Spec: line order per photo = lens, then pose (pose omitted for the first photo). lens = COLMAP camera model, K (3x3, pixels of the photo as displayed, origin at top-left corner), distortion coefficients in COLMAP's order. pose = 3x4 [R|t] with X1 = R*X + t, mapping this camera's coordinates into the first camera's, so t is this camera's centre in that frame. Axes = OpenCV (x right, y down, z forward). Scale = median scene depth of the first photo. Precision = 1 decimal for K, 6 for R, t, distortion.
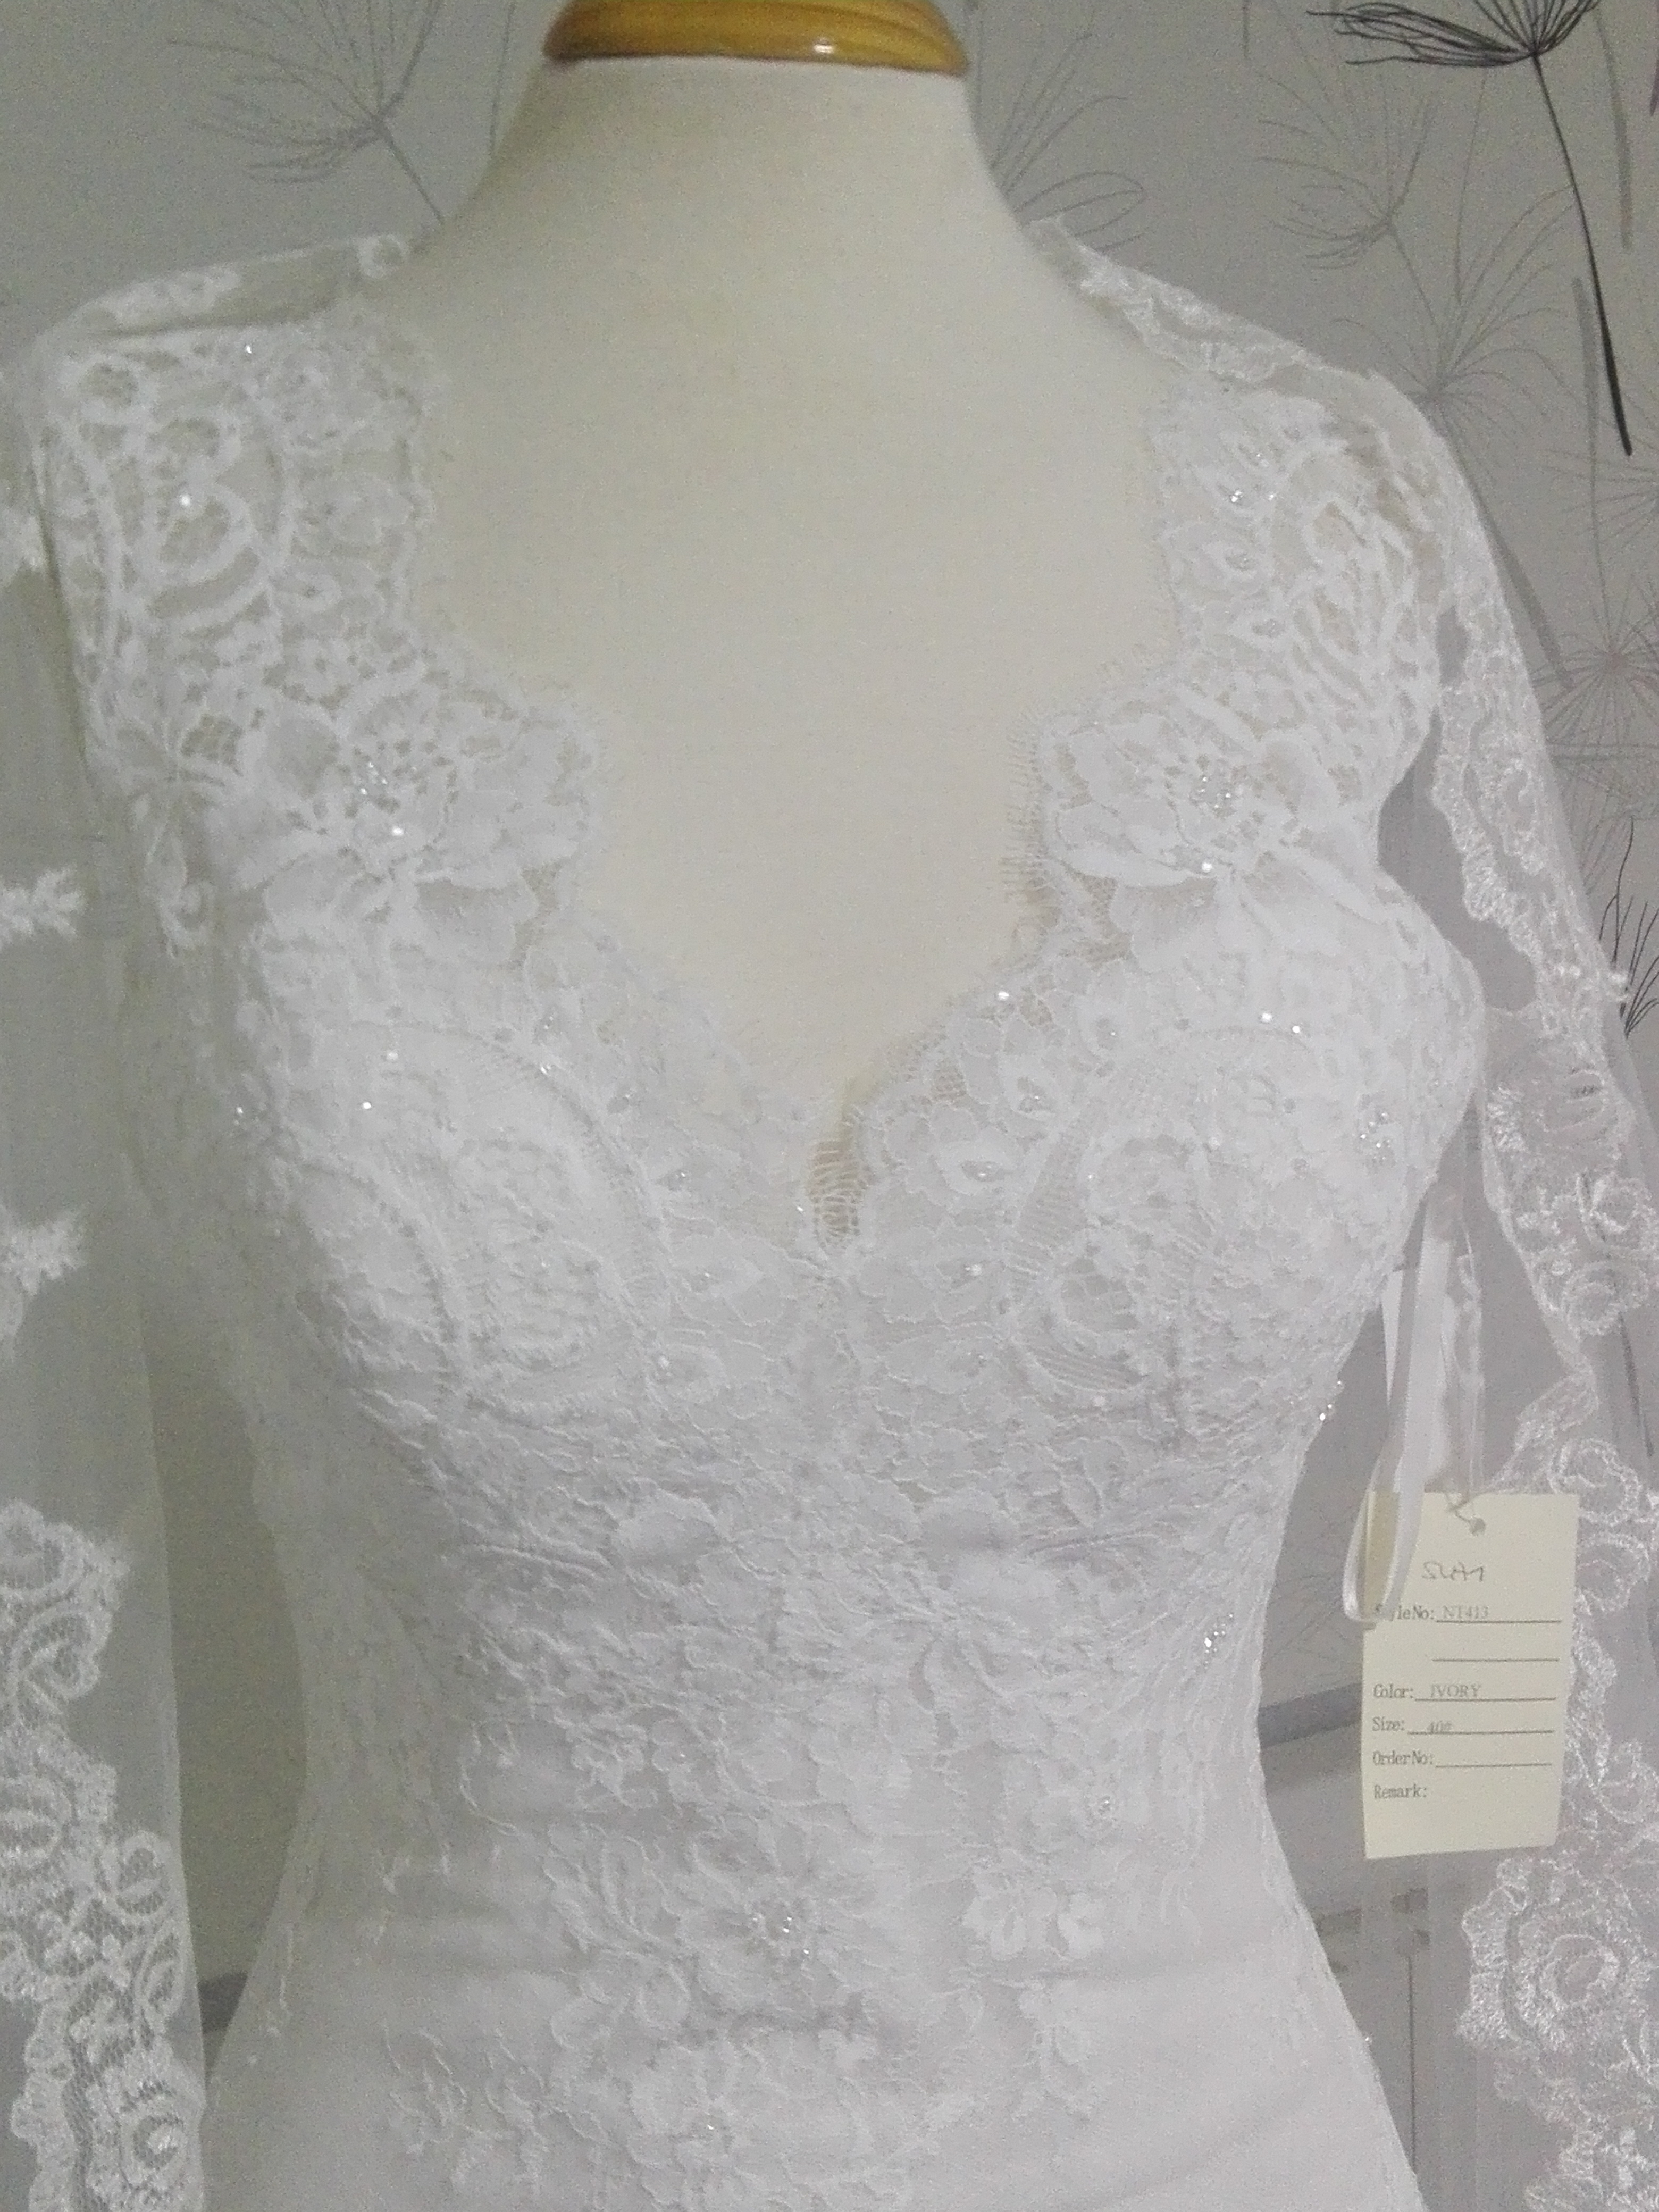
lens RADIAL K [[2605.9, 0, 830.6], [0, 2605.9, 1150.3], [0, 0, 1]] dist [0.083664, 0.018317]
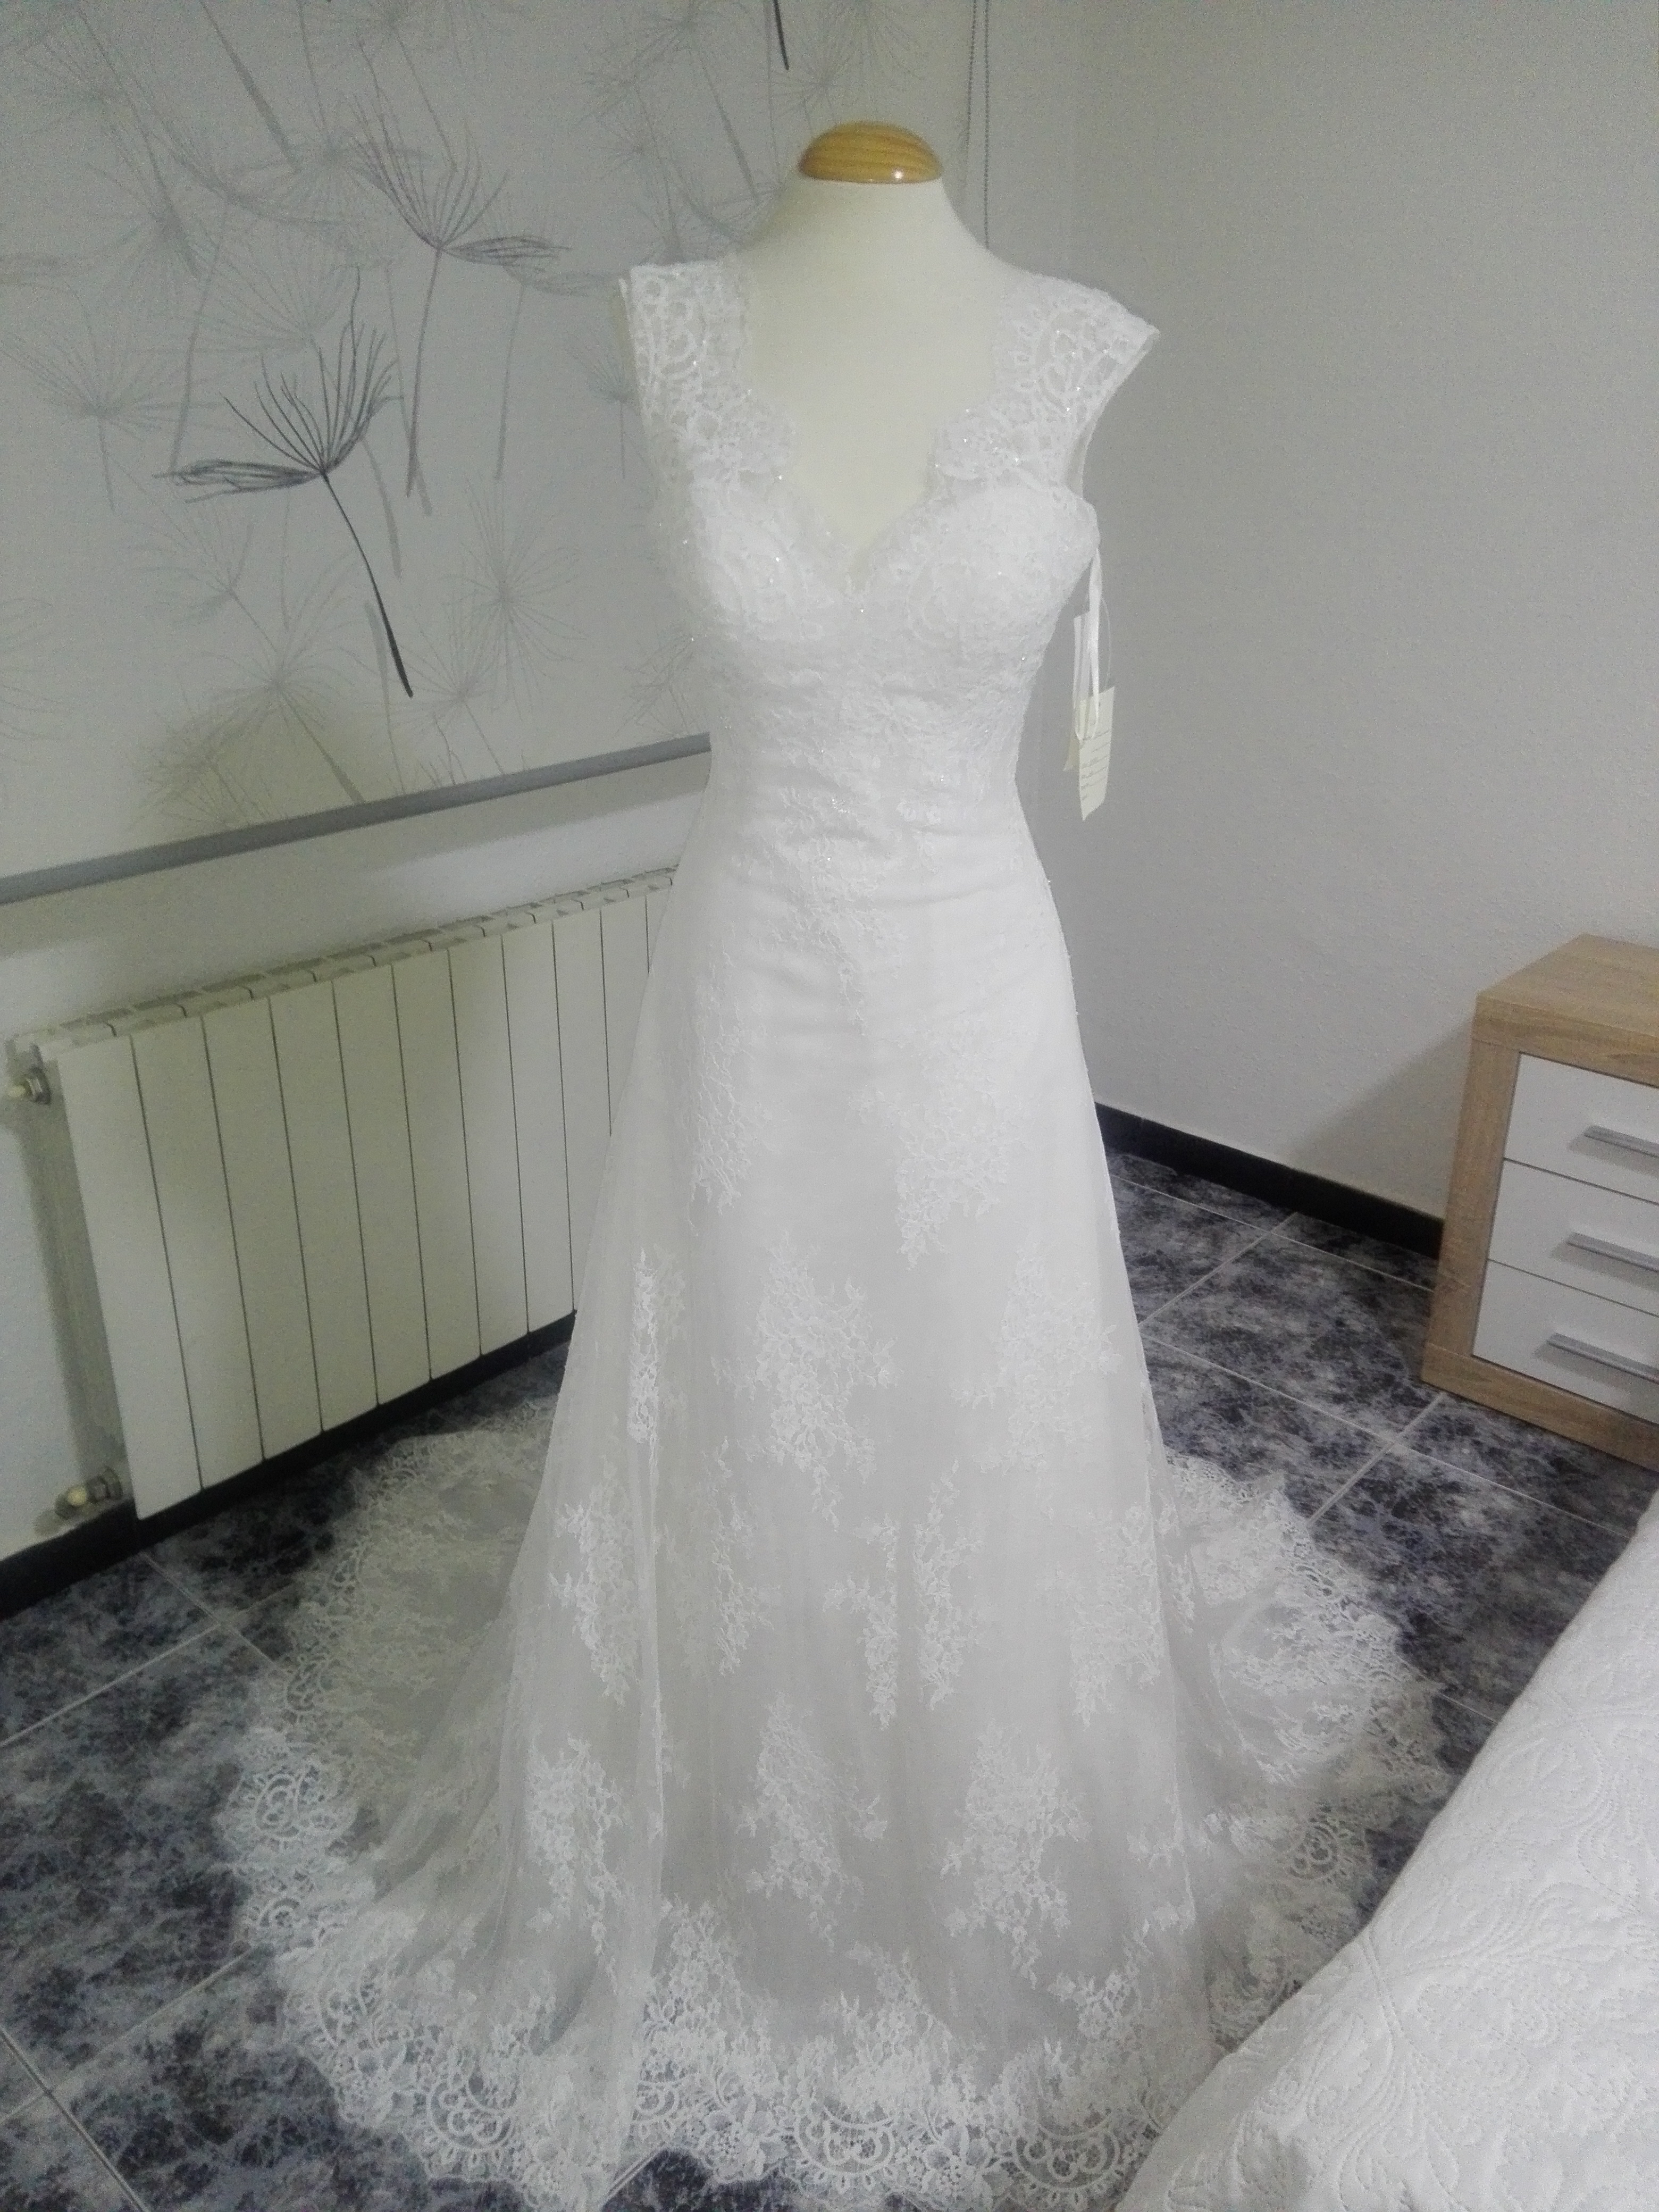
lens RADIAL K [[1726.8, 0, 881.3], [0, 1726.8, 1116.4], [0, 0, 1]] dist [0.107972, -0.128467]
pose [[0.985416, 0.089305, -0.144844, 0.400088], [-0.043643, 0.955381, 0.292136, 0.022094], [0.164470, -0.281554, 0.945345, -1.249183]]
